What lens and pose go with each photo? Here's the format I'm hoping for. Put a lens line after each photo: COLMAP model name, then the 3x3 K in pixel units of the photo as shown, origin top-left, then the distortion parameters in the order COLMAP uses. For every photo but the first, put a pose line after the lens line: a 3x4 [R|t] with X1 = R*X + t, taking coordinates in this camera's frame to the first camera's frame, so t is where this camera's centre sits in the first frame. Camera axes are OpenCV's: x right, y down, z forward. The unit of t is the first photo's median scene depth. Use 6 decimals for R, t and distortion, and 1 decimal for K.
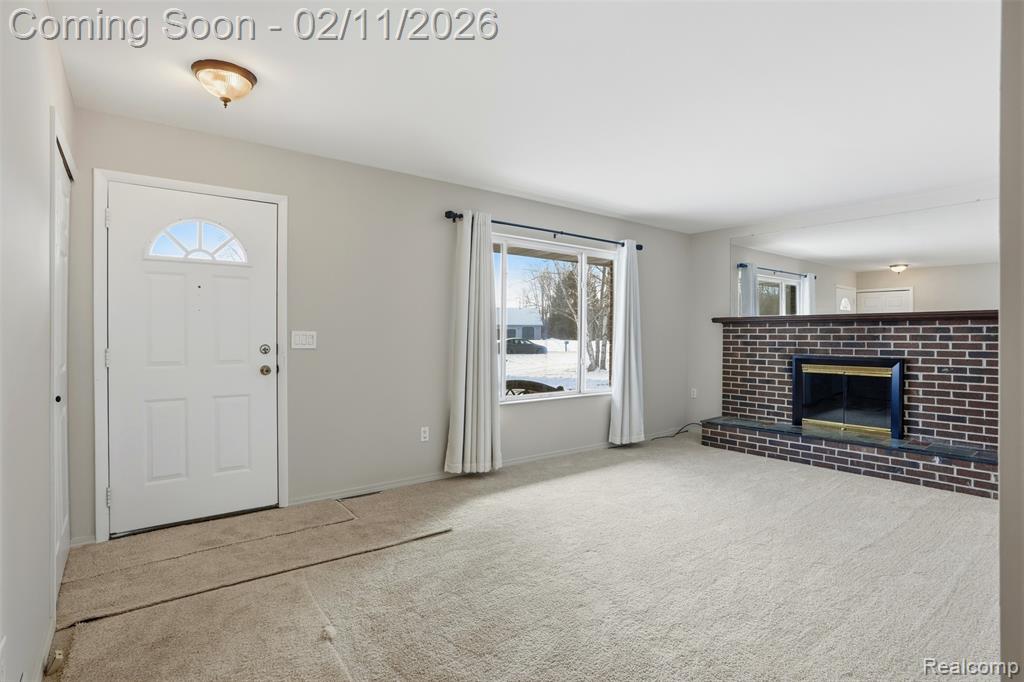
lens RADIAL K [[509.9, 0, 512.8], [0, 509.9, 339.4], [0, 0, 1]] dist [-0.036732, 0.001363]
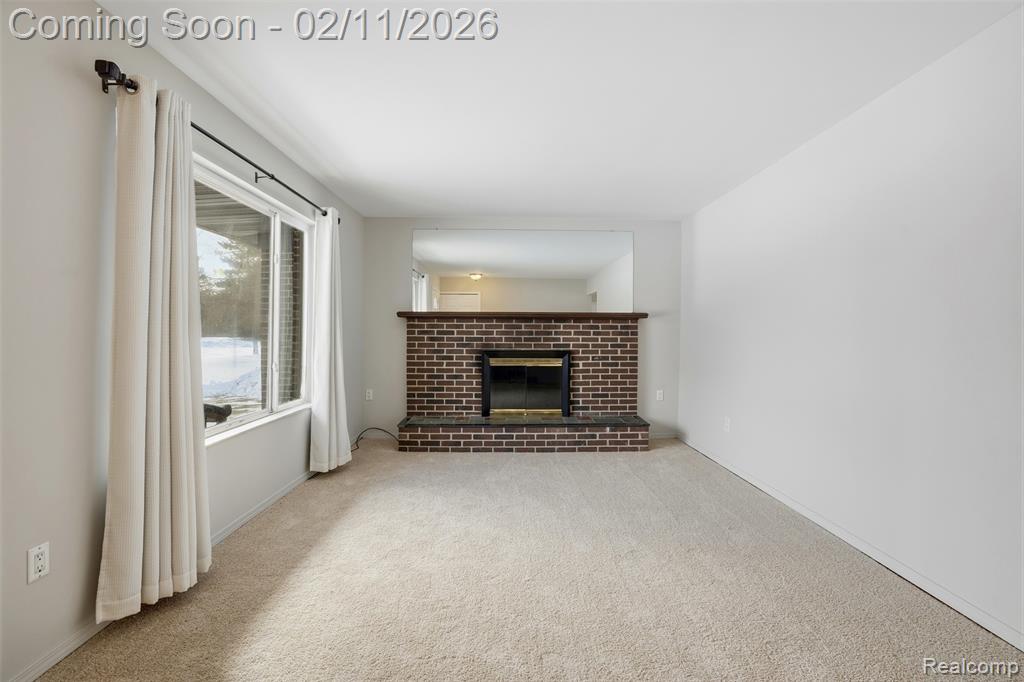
lens RADIAL K [[473.3, 0, 513.1], [0, 473.3, 339.4], [0, 0, 1]] dist [-0.046093, 0.014515]
pose [[0.597009, -0.012946, 0.802130, -0.218071], [0.002685, 0.999896, 0.014140, -0.004705], [-0.802230, -0.006288, 0.596982, 0.405961]]
